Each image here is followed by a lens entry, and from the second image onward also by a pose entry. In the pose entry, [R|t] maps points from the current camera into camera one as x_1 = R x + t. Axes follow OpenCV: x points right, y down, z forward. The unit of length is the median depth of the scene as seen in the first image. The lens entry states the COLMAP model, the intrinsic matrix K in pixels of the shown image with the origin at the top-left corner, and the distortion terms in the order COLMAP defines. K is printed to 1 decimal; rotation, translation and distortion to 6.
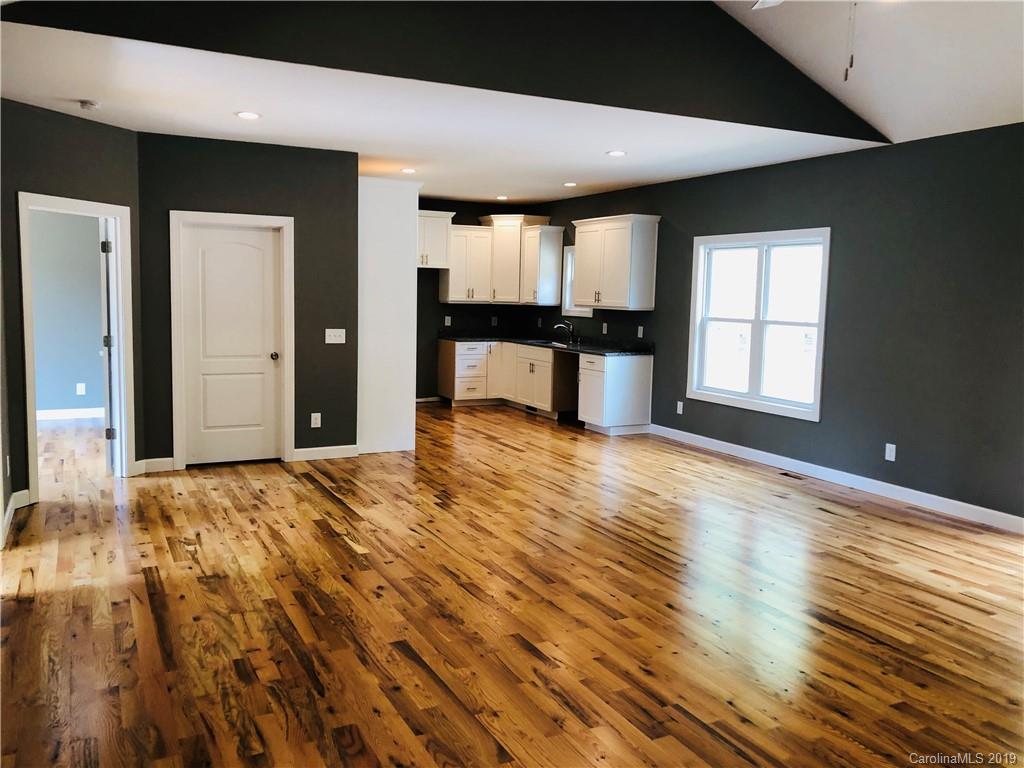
lens RADIAL K [[829.1, 0, 512.0], [0, 829.1, 382.5], [0, 0, 1]] dist [0.032895, -0.000323]
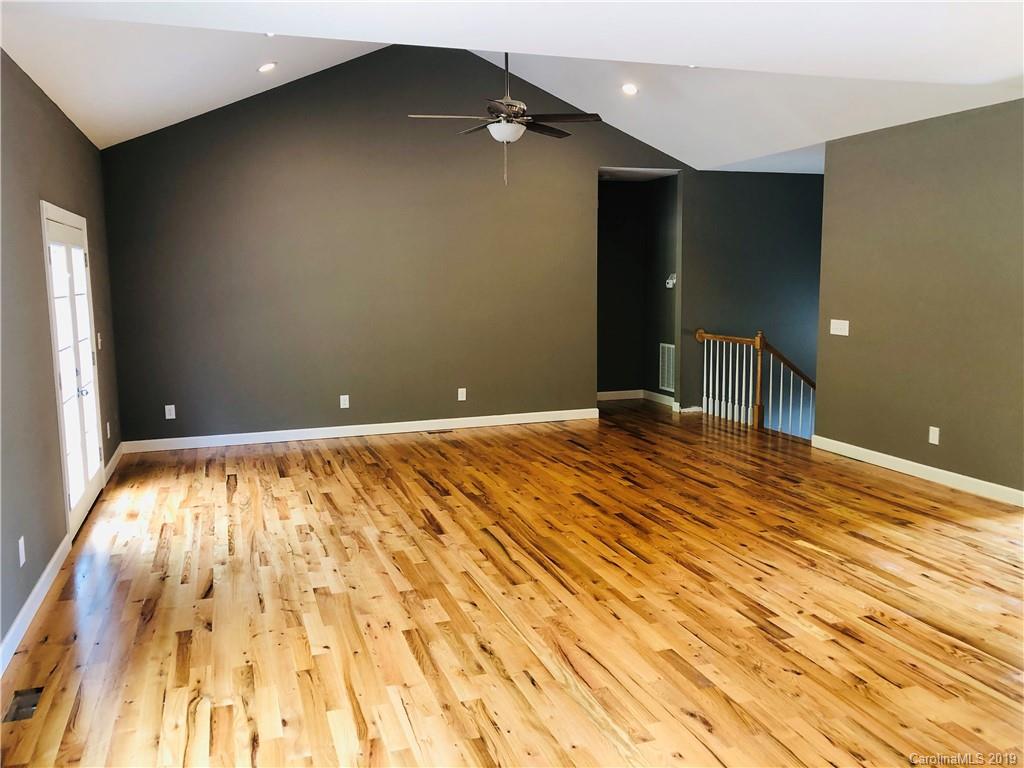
lens RADIAL K [[829.1, 0, 512.1], [0, 829.1, 383.2], [0, 0, 1]] dist [0.032895, -0.000323]
pose [[-0.989928, -0.030086, 0.138336, 0.032722], [0.004770, 0.969514, 0.244988, -0.227804], [-0.141490, 0.243181, -0.959606, 1.913016]]
